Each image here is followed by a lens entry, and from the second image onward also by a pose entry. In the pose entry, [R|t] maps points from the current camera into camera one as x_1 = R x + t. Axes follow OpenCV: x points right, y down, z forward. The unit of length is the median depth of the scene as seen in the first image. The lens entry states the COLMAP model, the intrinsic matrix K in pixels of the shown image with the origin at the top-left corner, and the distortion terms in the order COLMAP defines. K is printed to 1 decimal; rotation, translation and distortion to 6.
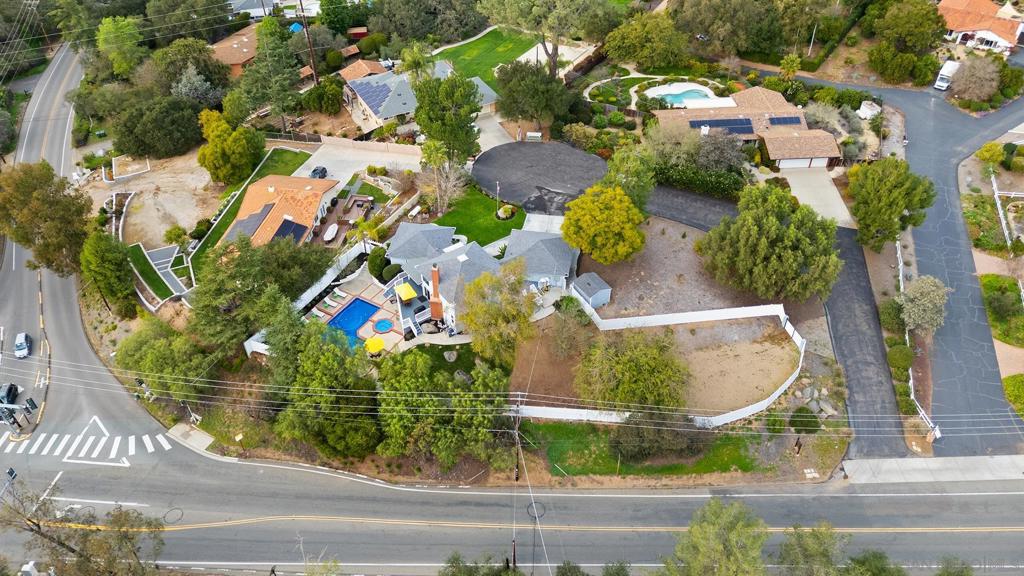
lens RADIAL K [[746.7, 0, 512.0], [0, 746.7, 288.0], [0, 0, 1]] dist [0.069326, -0.055651]
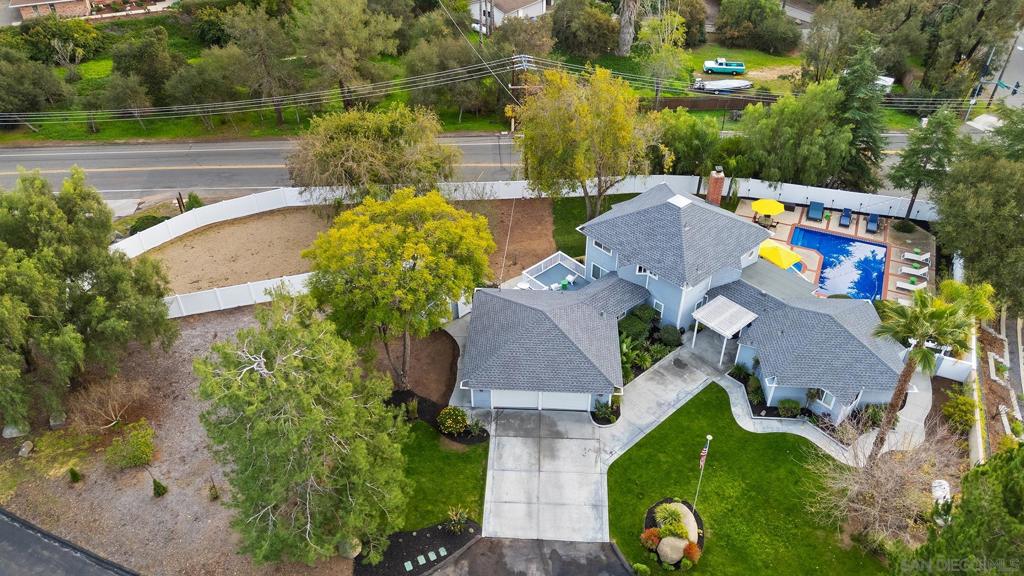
lens RADIAL K [[746.7, 0, 512.0], [0, 746.7, 288.0], [0, 0, 1]] dist [0.069326, -0.055651]
pose [[-0.992630, 0.088335, -0.082958, 0.087369], [-0.064317, 0.196165, 0.978459, -0.486932], [0.102706, 0.976584, -0.189038, 1.057791]]
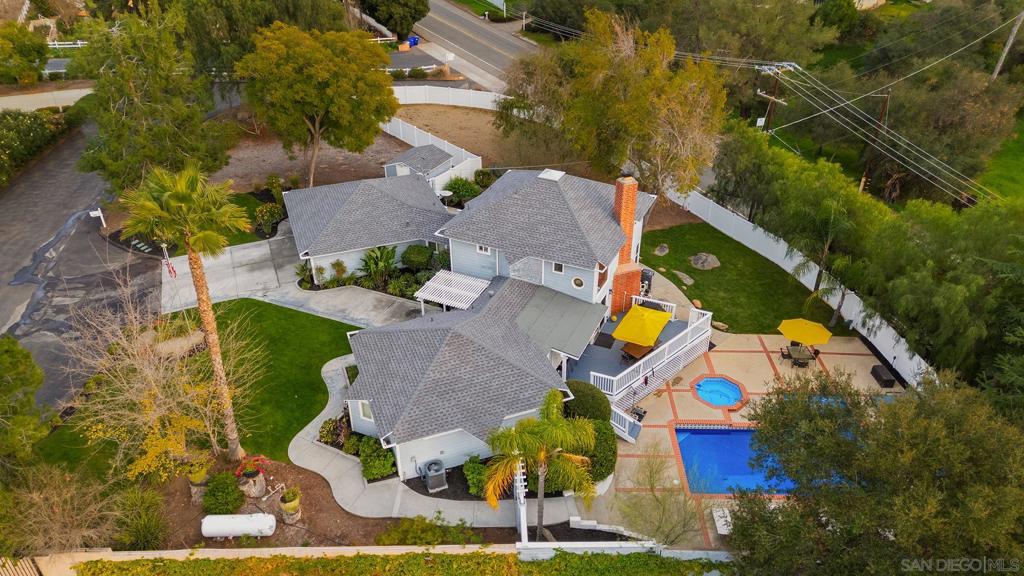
lens RADIAL K [[746.7, 0, 512.0], [0, 746.7, 288.0], [0, 0, 1]] dist [0.069326, -0.055651]
pose [[-0.506600, -0.446048, 0.737833, -0.362137], [0.573792, 0.464316, 0.674666, -0.282022], [-0.643521, 0.765148, 0.020716, 0.974370]]
